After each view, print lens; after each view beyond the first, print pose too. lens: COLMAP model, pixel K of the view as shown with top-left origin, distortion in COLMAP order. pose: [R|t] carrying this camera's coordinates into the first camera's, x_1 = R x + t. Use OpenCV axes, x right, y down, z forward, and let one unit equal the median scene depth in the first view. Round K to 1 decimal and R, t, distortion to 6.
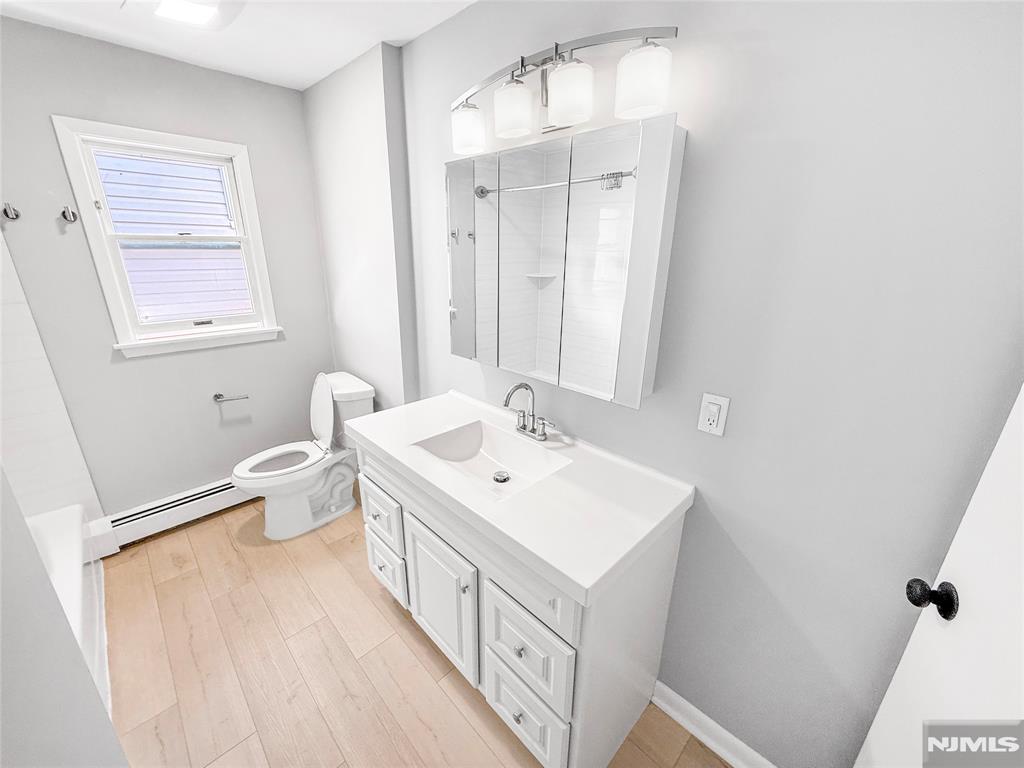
lens RADIAL K [[415.0, 0, 522.0], [0, 415.0, 385.1], [0, 0, 1]] dist [-0.000199, -0.000167]
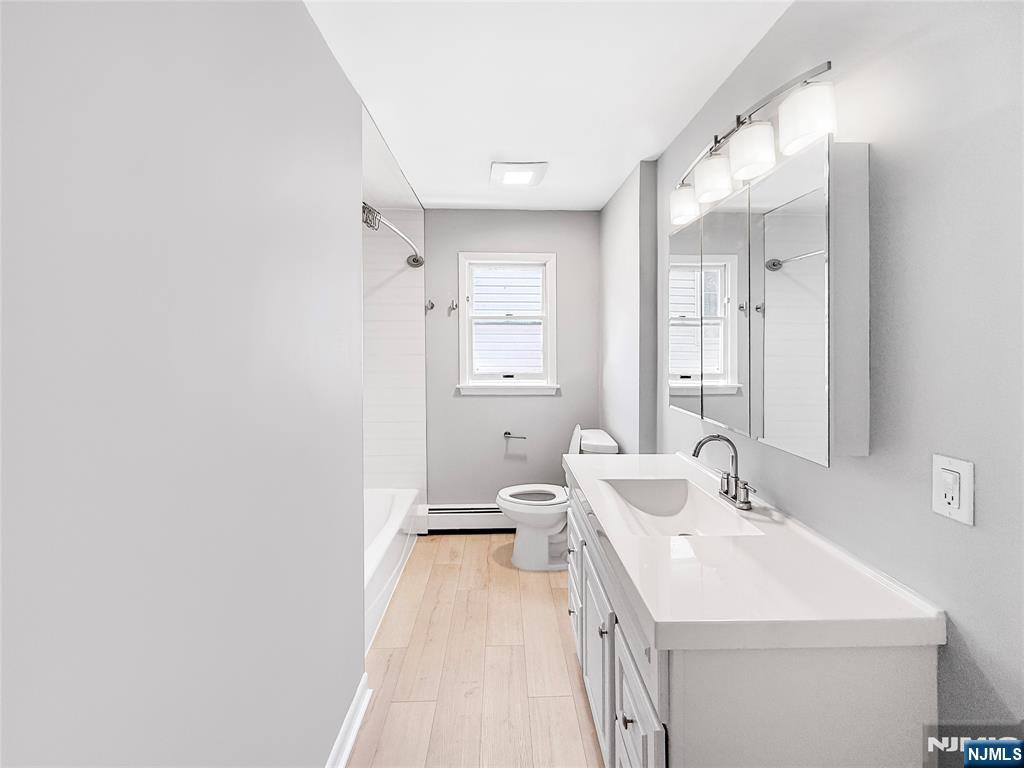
lens RADIAL K [[433.7, 0, 514.4], [0, 433.7, 339.6], [0, 0, 1]] dist [-0.000451, -0.000106]
pose [[0.732671, -0.021041, -0.680258, 0.245391], [-0.198755, 0.949335, -0.243433, 0.088824], [0.650915, 0.313561, 0.691368, -0.007293]]
